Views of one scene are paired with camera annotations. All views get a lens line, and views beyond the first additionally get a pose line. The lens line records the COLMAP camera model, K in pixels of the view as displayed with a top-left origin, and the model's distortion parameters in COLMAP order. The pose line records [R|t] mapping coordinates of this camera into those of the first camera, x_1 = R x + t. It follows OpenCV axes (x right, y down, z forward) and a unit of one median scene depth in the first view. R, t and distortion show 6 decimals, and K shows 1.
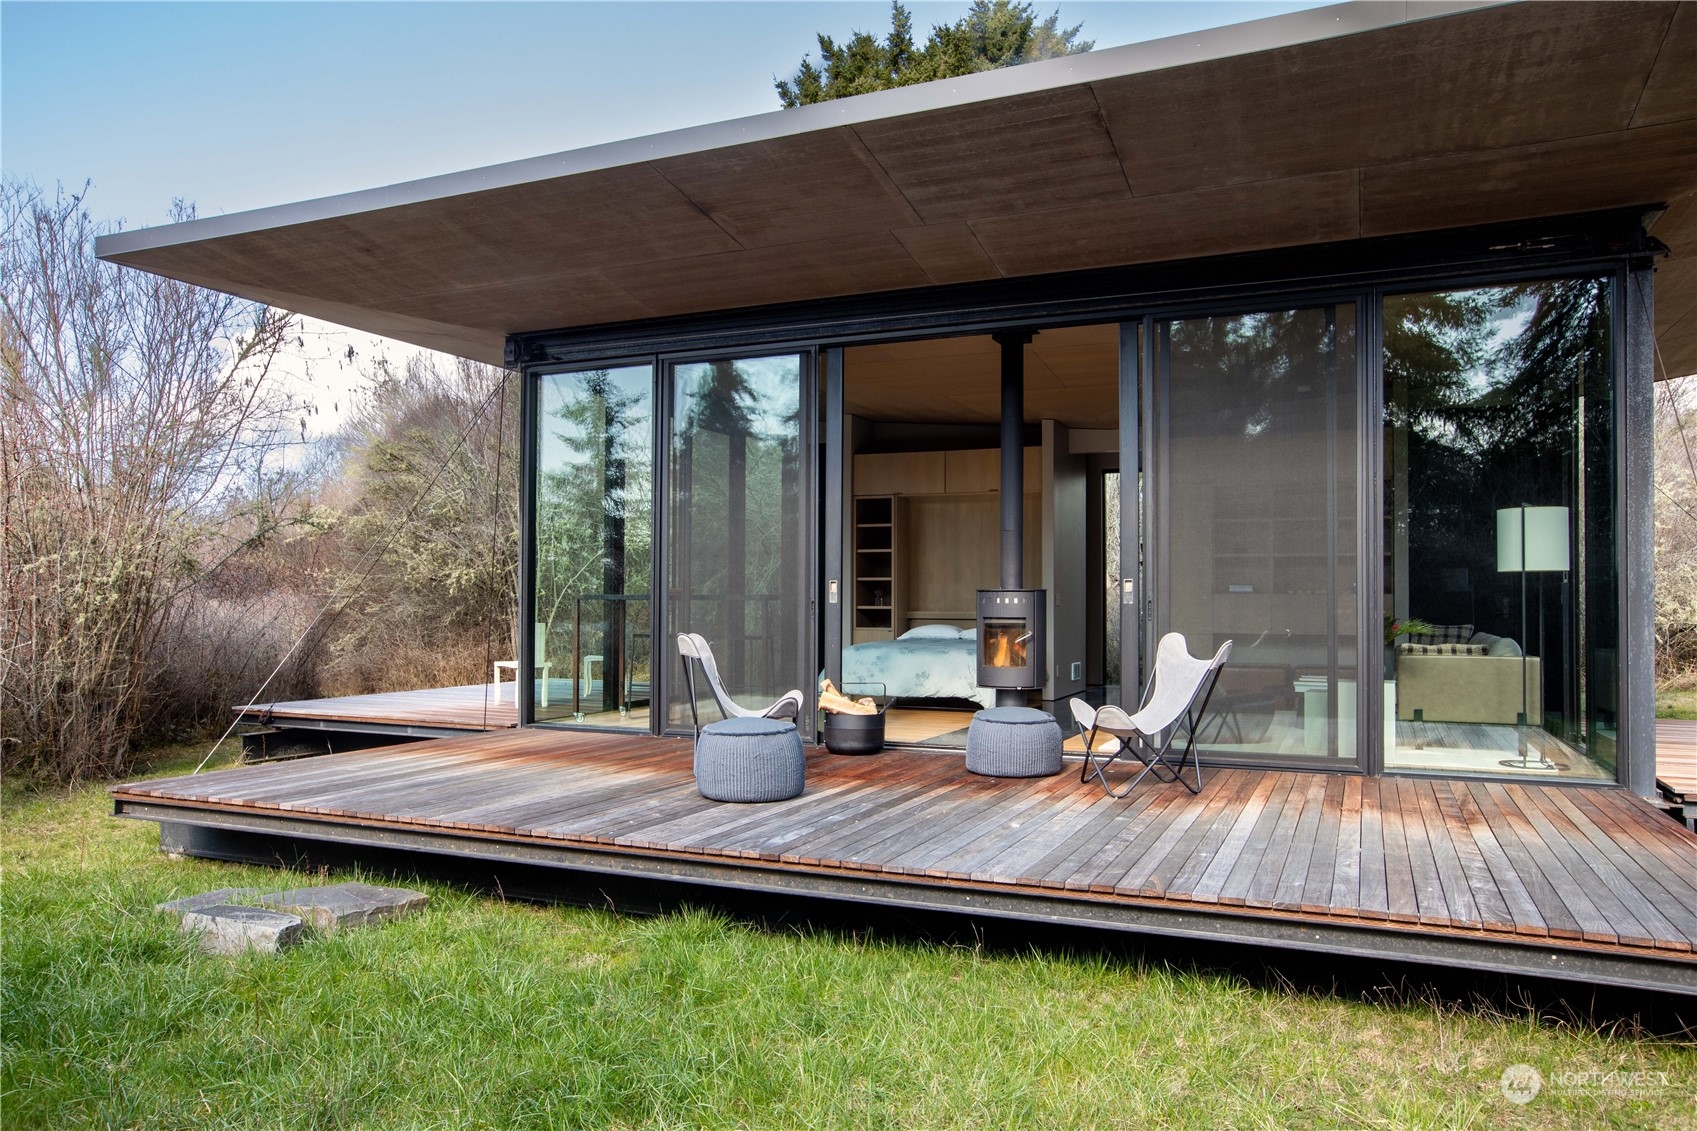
lens RADIAL K [[1173.0, 0, 848.5], [0, 1173.0, 565.5], [0, 0, 1]] dist [0.004548, 0.000132]
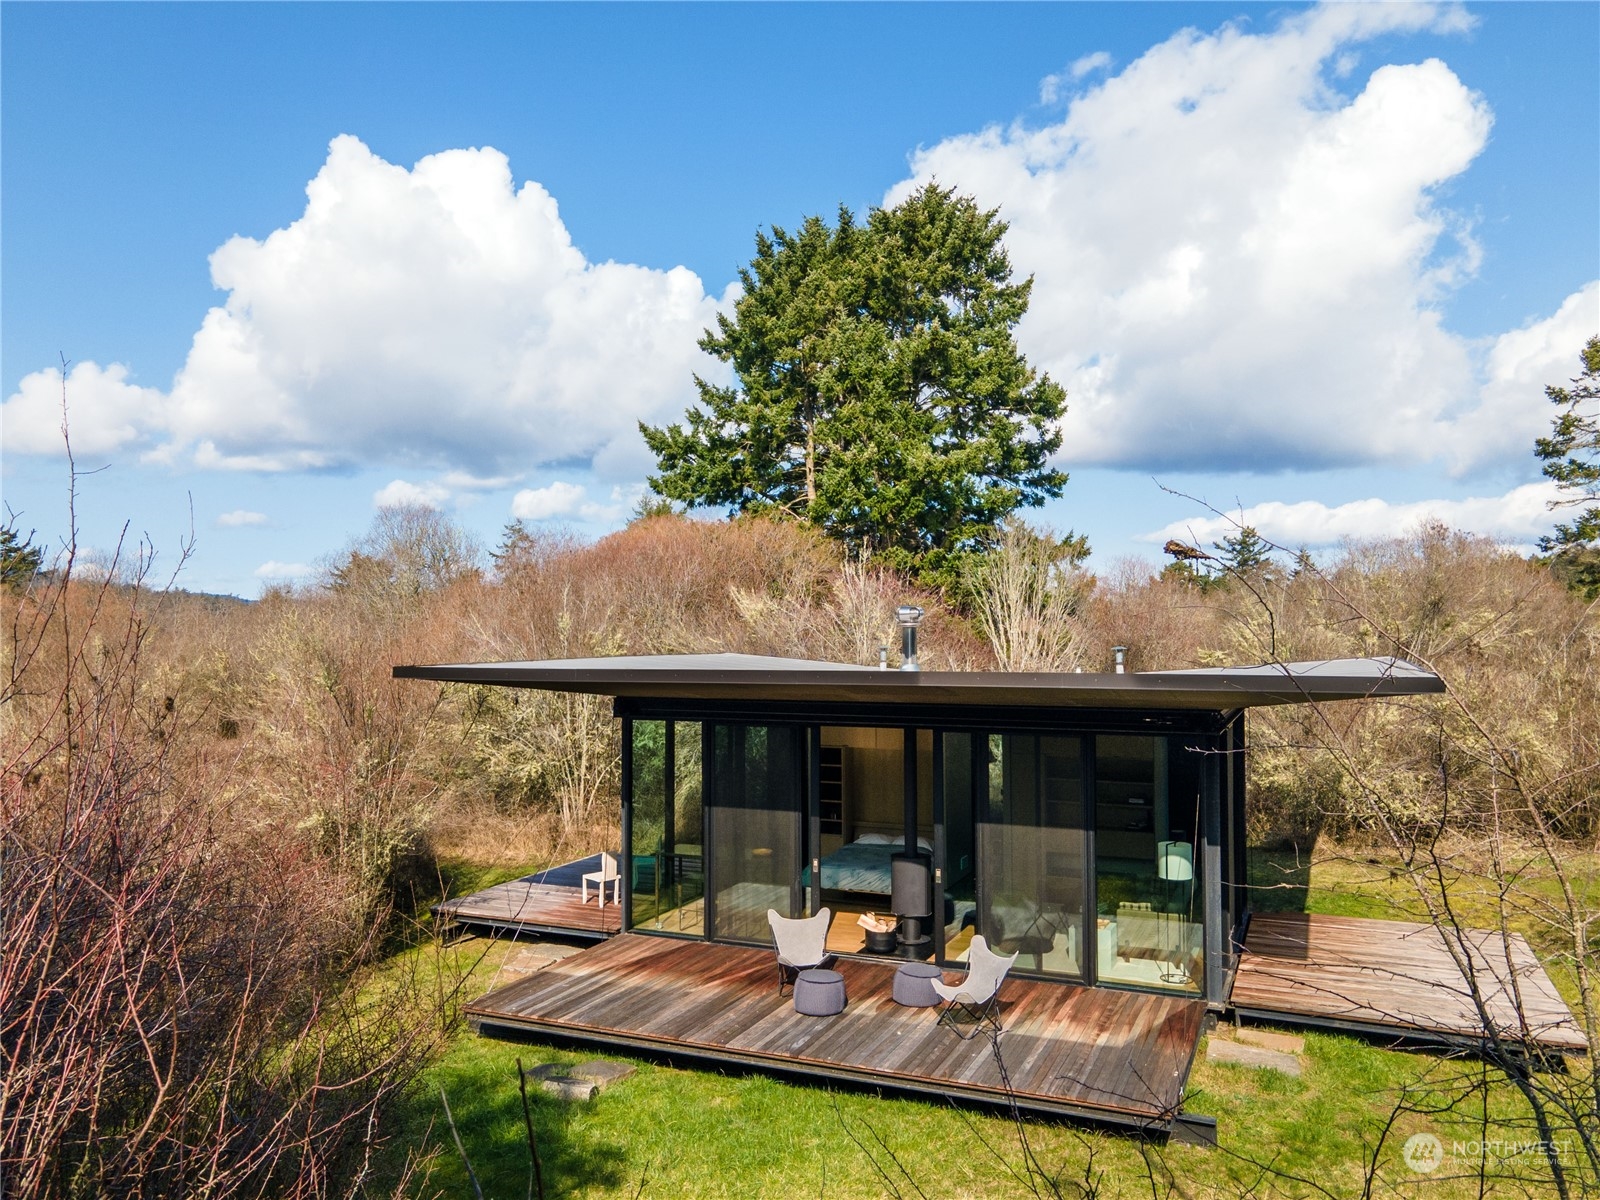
lens RADIAL K [[1183.7, 0, 798.3], [0, 1183.7, 630.3], [0, 0, 1]] dist [0.034775, 0.001533]
pose [[0.999959, -0.009012, 0.001198, -0.034427], [0.008970, 0.999474, 0.031174, -0.463954], [-0.001479, -0.031162, 0.999513, -0.933447]]
